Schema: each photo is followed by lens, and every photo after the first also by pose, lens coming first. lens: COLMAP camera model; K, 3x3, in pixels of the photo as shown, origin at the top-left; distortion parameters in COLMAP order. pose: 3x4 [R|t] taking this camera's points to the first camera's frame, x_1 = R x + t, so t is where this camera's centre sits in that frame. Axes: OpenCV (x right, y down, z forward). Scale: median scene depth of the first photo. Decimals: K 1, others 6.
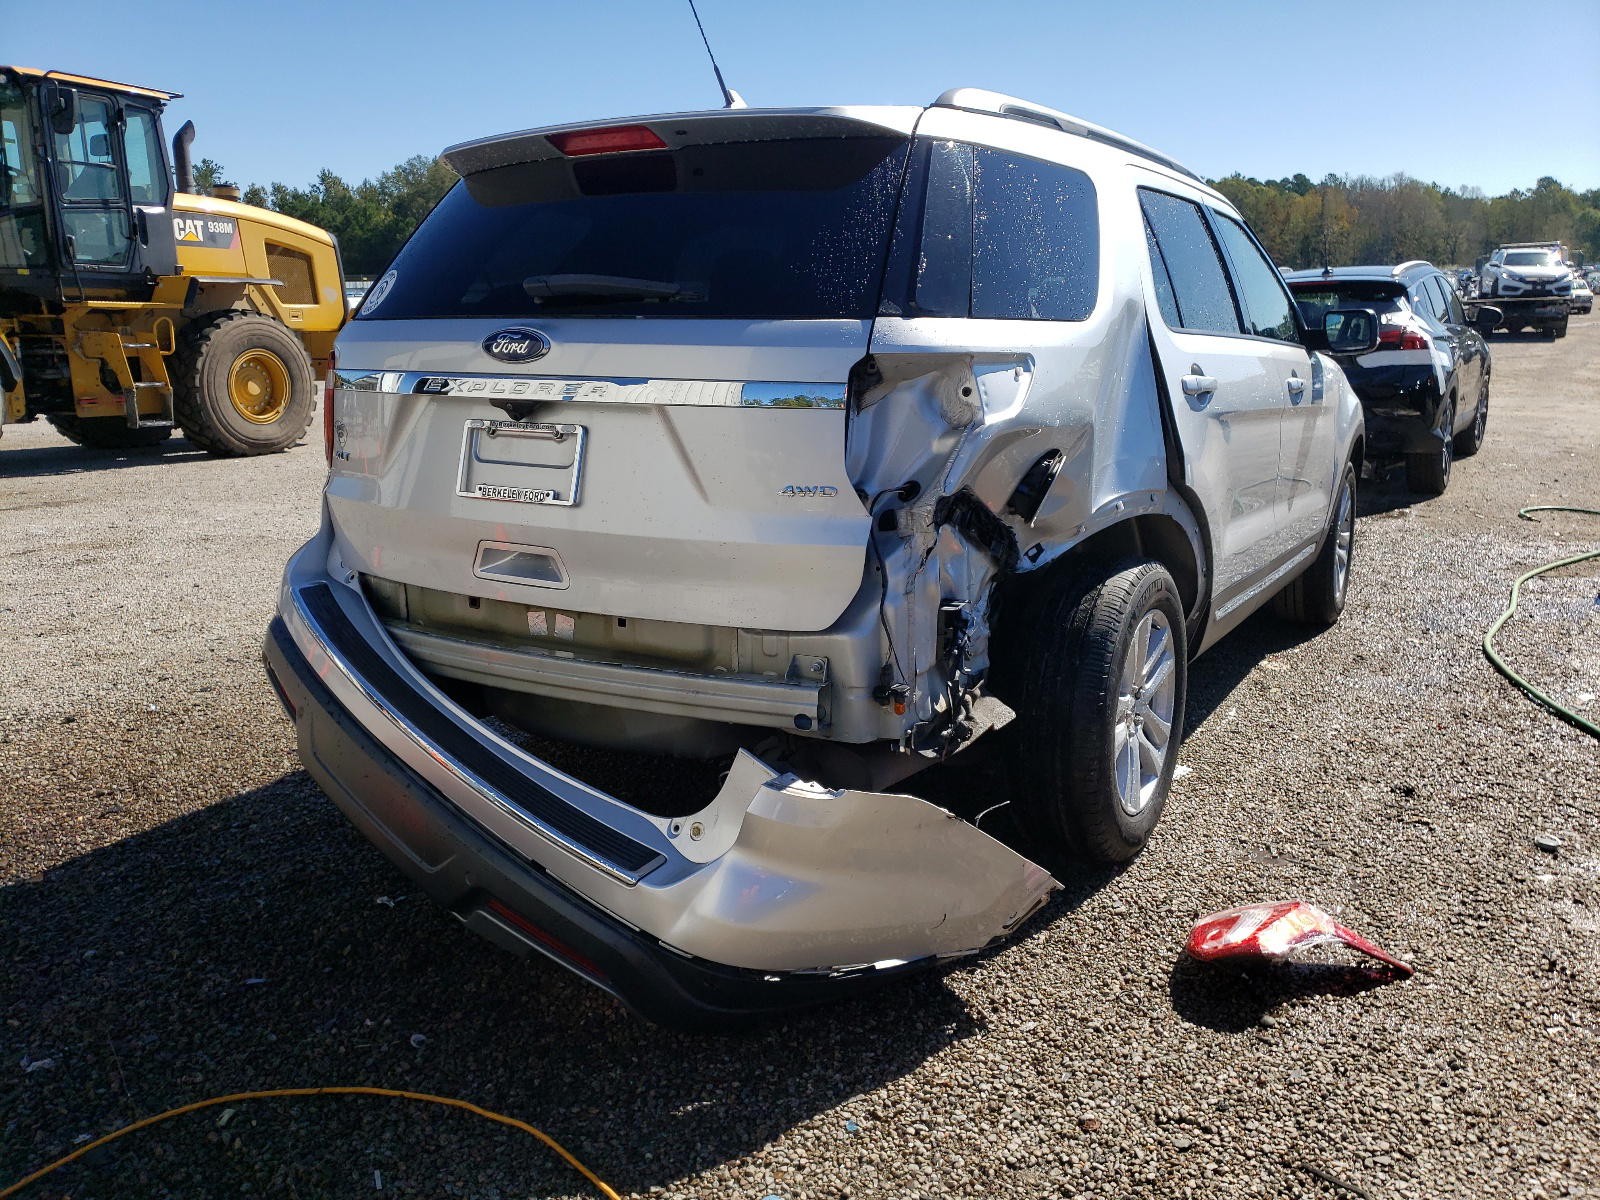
lens RADIAL K [[1246.2, 0, 805.0], [0, 1246.2, 636.9], [0, 0, 1]] dist [0.001731, 0.005097]
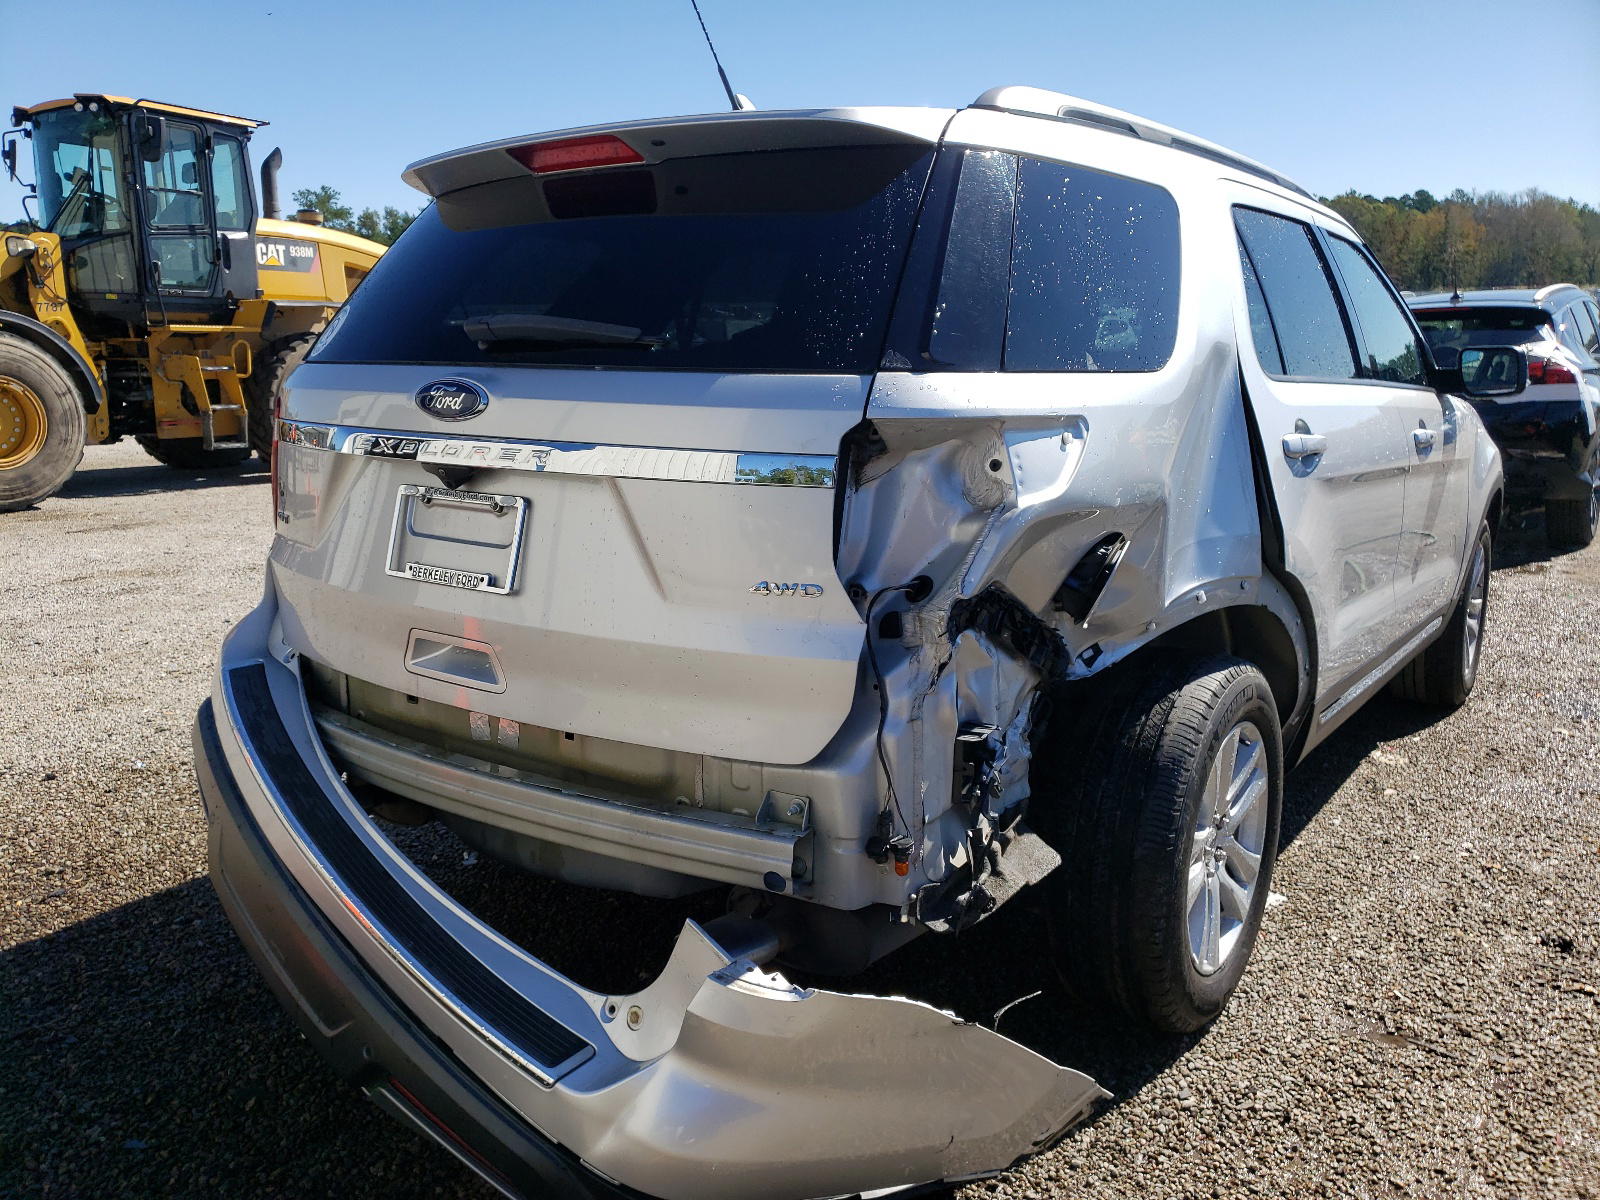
lens RADIAL K [[1197.2, 0, 794.6], [0, 1197.2, 607.5], [0, 0, 1]] dist [-0.053087, 0.085187]
pose [[0.994749, 0.026043, -0.098974, 0.067014], [-0.028175, 0.999399, -0.020206, -0.074194], [0.098389, 0.022888, 0.994885, 0.205483]]
